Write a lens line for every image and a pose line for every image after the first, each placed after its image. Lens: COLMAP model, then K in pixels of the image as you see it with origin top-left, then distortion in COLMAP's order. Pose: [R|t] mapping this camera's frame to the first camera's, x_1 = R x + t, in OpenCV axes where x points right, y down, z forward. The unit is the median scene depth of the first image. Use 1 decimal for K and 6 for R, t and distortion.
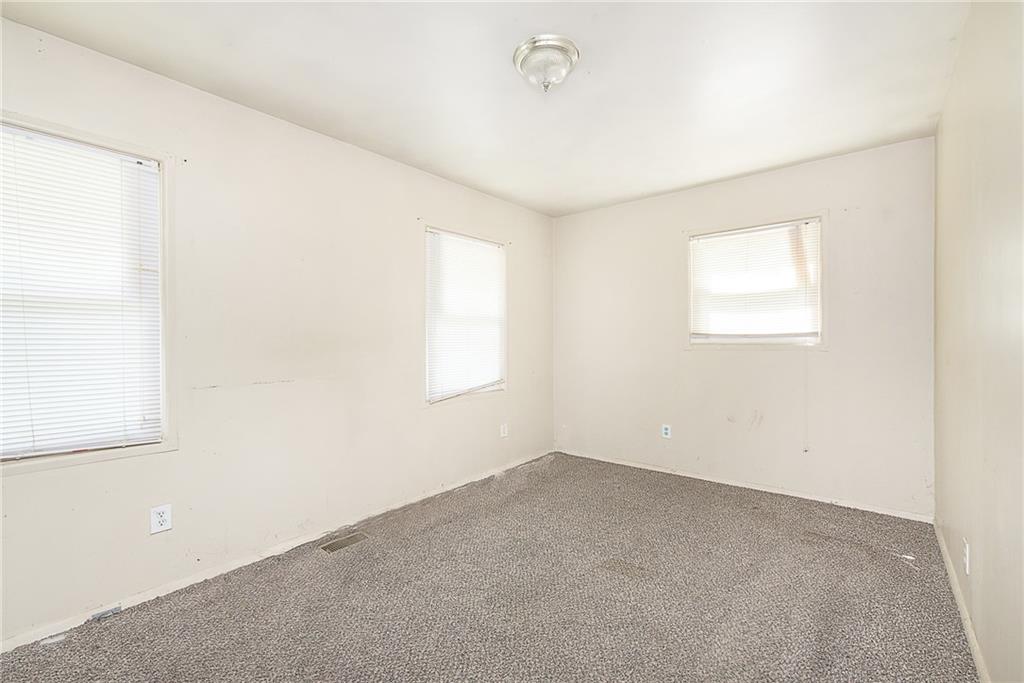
lens RADIAL K [[434.8, 0, 513.2], [0, 434.8, 338.8], [0, 0, 1]] dist [0.000076, 0.000082]
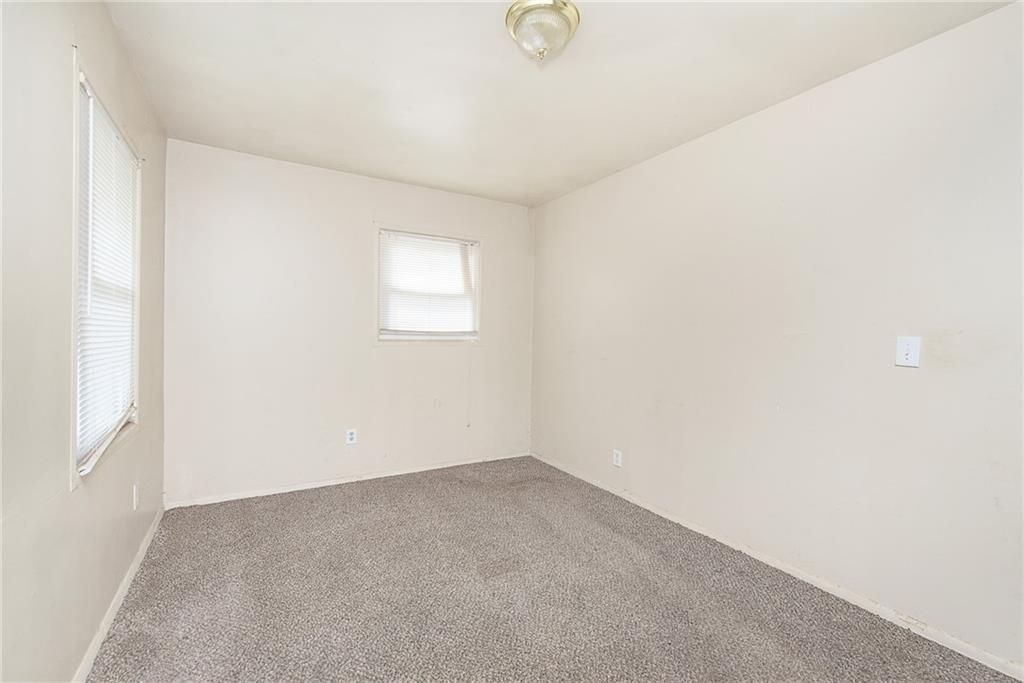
lens RADIAL K [[448.7, 0, 511.2], [0, 448.7, 331.4], [0, 0, 1]] dist [-0.000024, 0.000017]
pose [[0.339026, 0.014045, 0.940672, -0.480118], [-0.017296, 0.999813, -0.008695, -0.004602], [-0.940618, -0.013323, 0.339206, 0.423910]]
